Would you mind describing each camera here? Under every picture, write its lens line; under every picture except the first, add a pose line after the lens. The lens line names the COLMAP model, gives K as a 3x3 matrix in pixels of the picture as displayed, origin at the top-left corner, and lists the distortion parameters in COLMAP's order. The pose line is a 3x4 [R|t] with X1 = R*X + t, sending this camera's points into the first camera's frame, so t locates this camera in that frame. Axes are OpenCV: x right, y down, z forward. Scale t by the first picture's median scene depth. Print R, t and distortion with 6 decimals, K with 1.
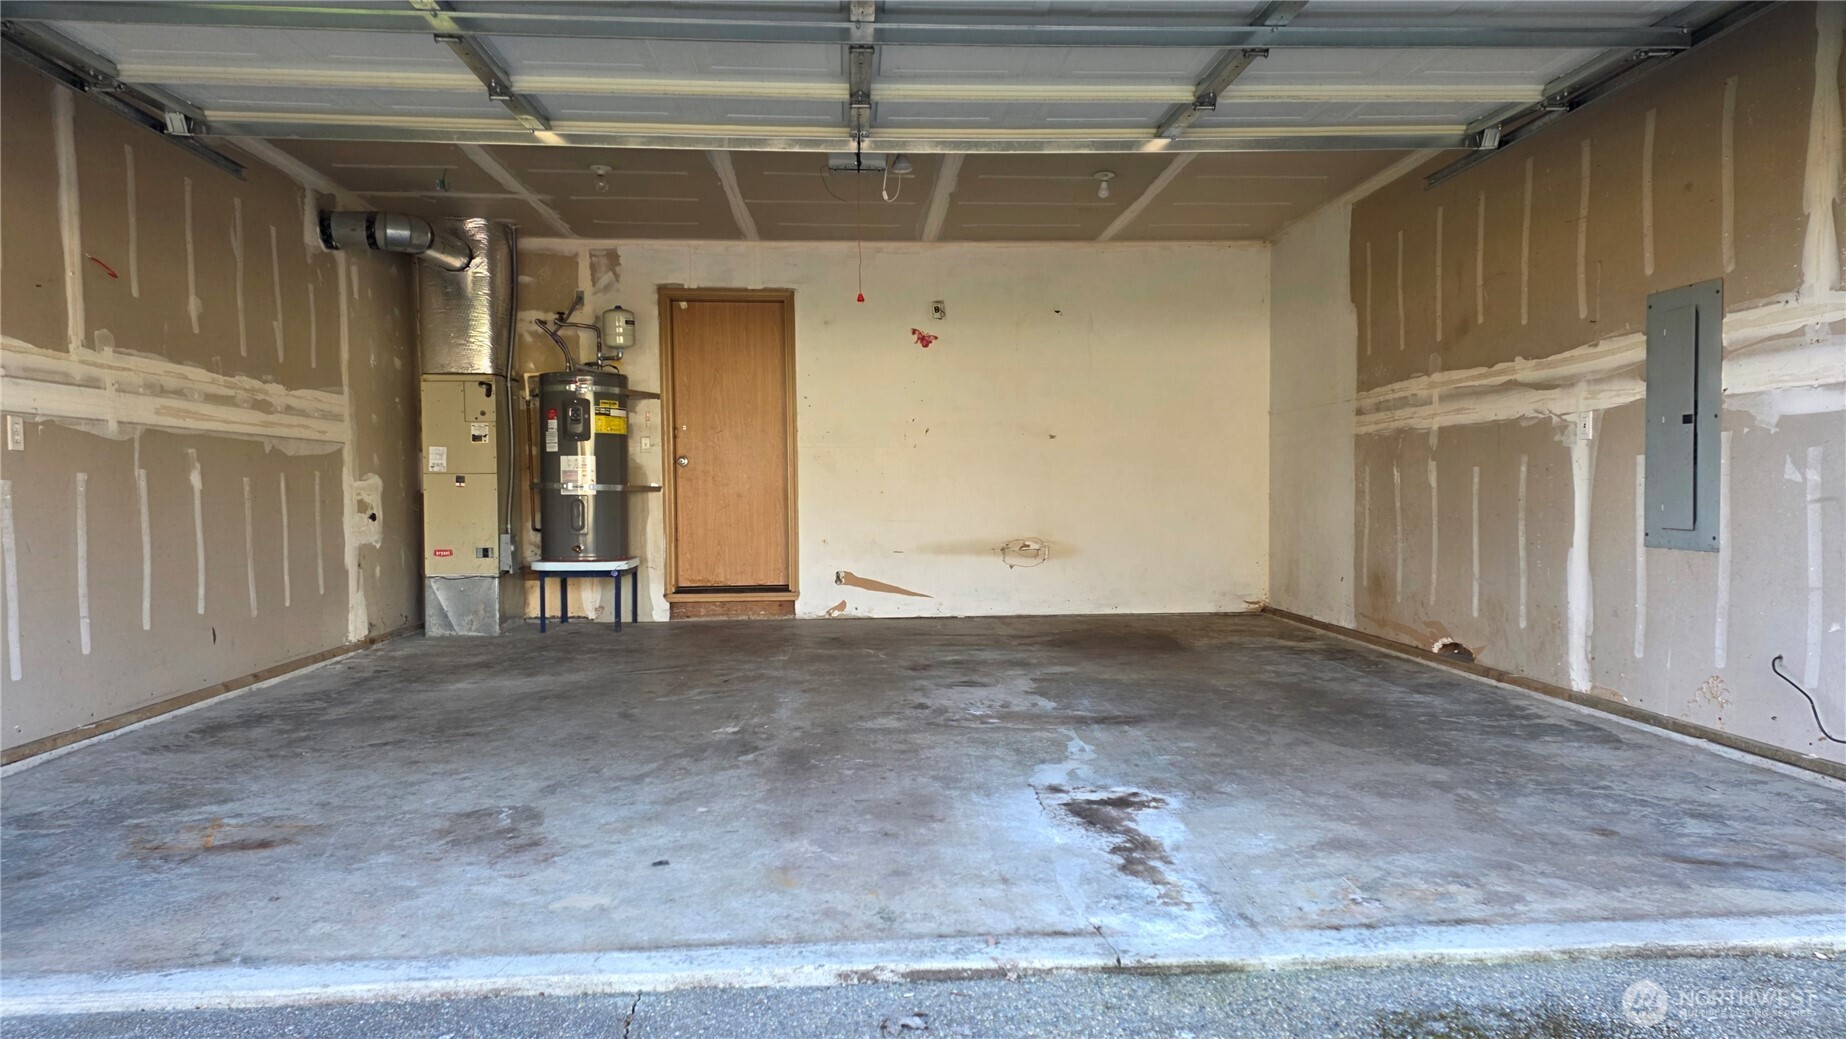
lens RADIAL K [[1216.0, 0, 923.8], [0, 1216.0, 526.4], [0, 0, 1]] dist [0.000855, 0.000440]
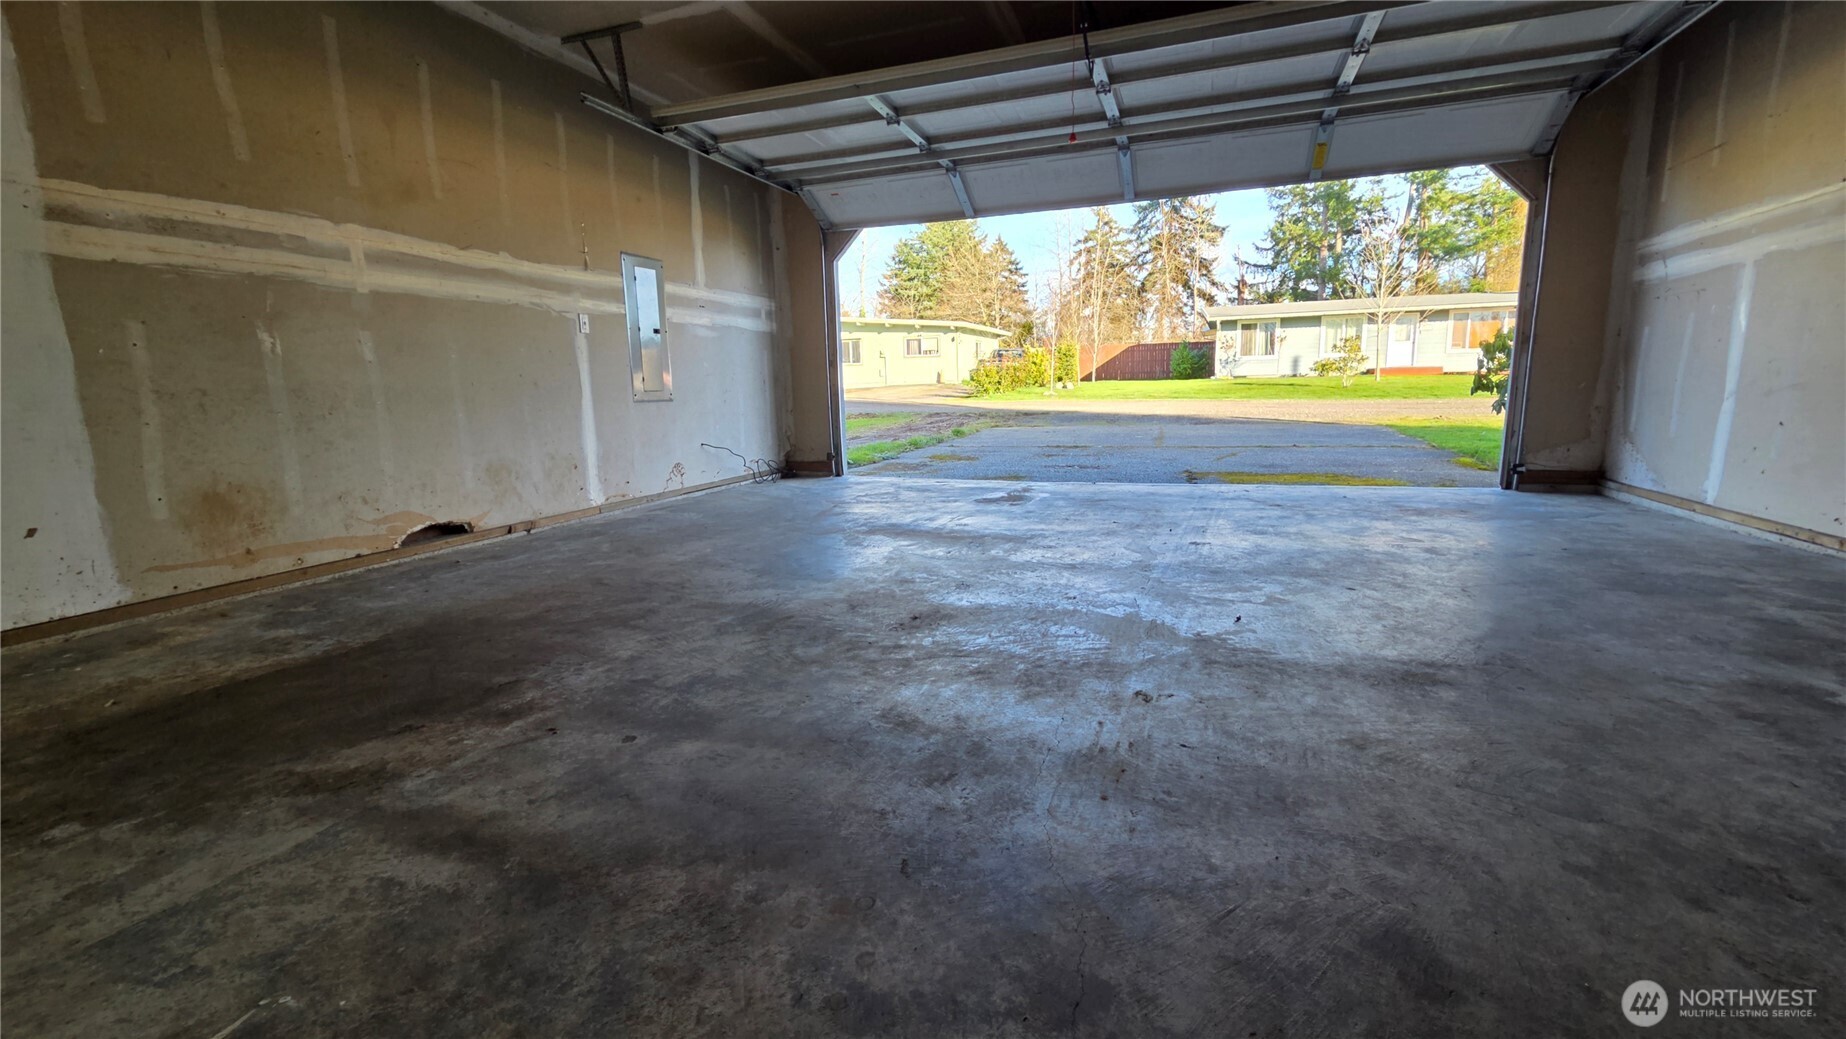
lens RADIAL K [[758.0, 0, 925.6], [0, 758.0, 515.8], [0, 0, 1]] dist [0.000157, 0.000240]
pose [[-0.916590, -0.041397, 0.397680, -0.185875], [0.040167, 0.980060, 0.194599, -0.015156], [-0.397806, 0.194341, -0.896650, 1.541286]]
